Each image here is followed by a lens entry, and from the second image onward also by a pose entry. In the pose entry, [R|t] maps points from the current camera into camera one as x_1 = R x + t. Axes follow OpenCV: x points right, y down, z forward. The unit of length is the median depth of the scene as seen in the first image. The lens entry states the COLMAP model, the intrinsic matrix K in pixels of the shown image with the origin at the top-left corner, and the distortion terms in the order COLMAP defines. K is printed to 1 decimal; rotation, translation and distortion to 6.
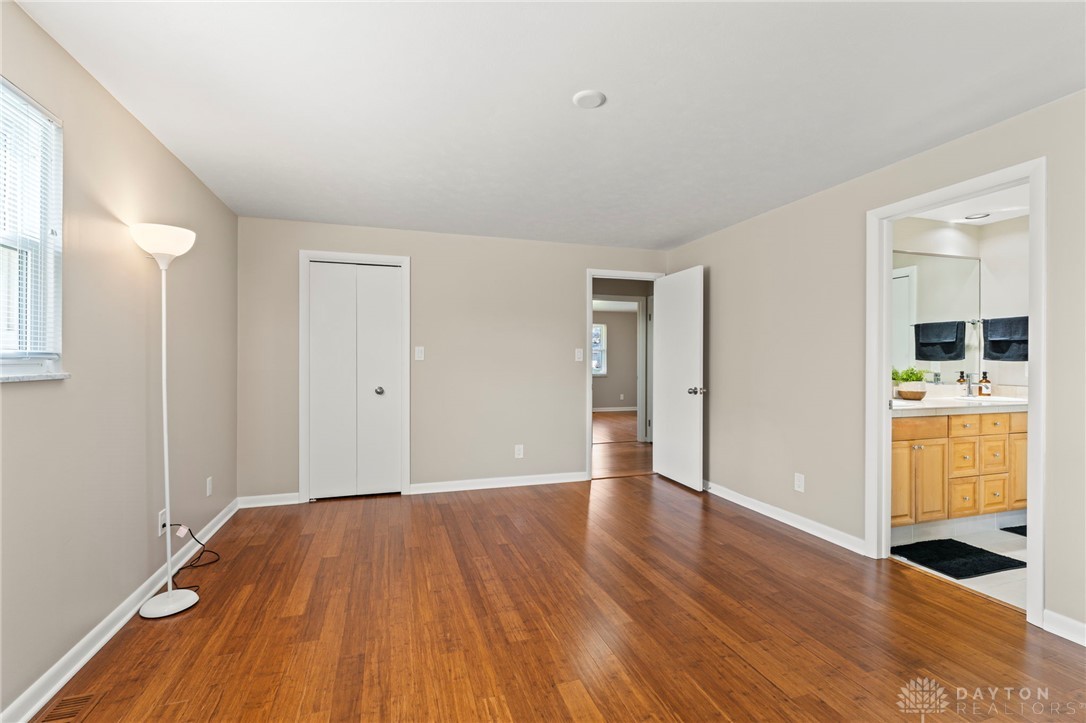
lens RADIAL K [[475.0, 0, 543.0], [0, 475.0, 361.5], [0, 0, 1]] dist [-0.002074, -0.000095]
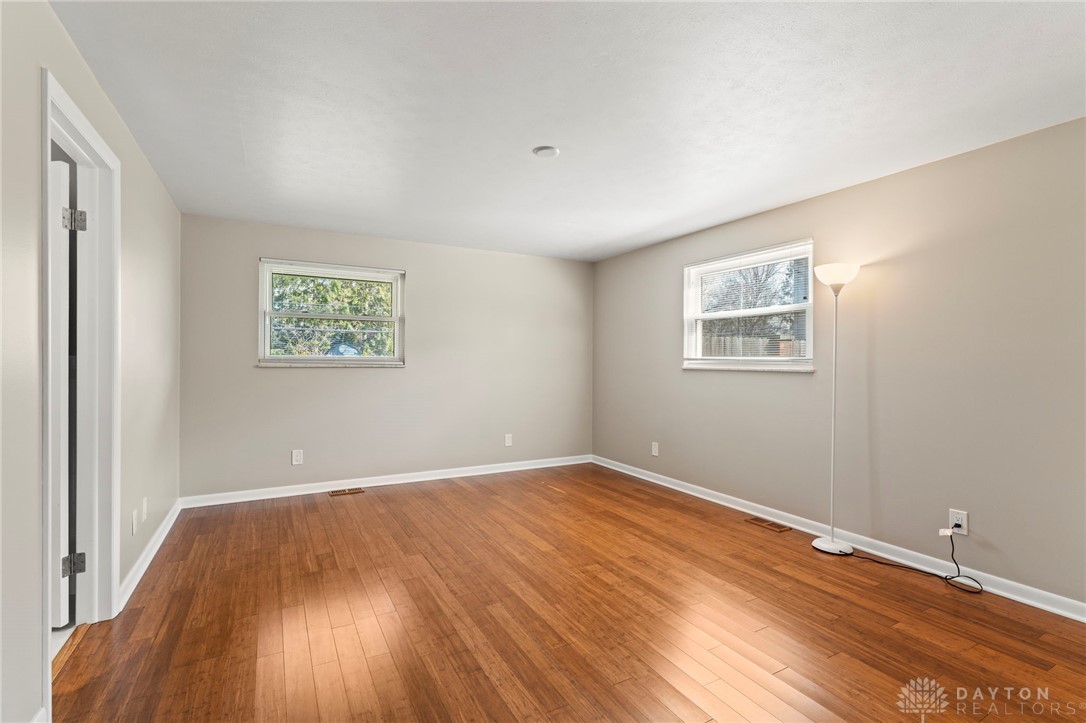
lens RADIAL K [[480.3, 0, 543.0], [0, 480.3, 361.5], [0, 0, 1]] dist [-0.001865, 0.000042]
pose [[-0.980872, -0.007011, -0.194526, 0.235947], [-0.008197, 0.999952, 0.005293, -0.004761], [0.194479, 0.006787, -0.980883, 1.525011]]
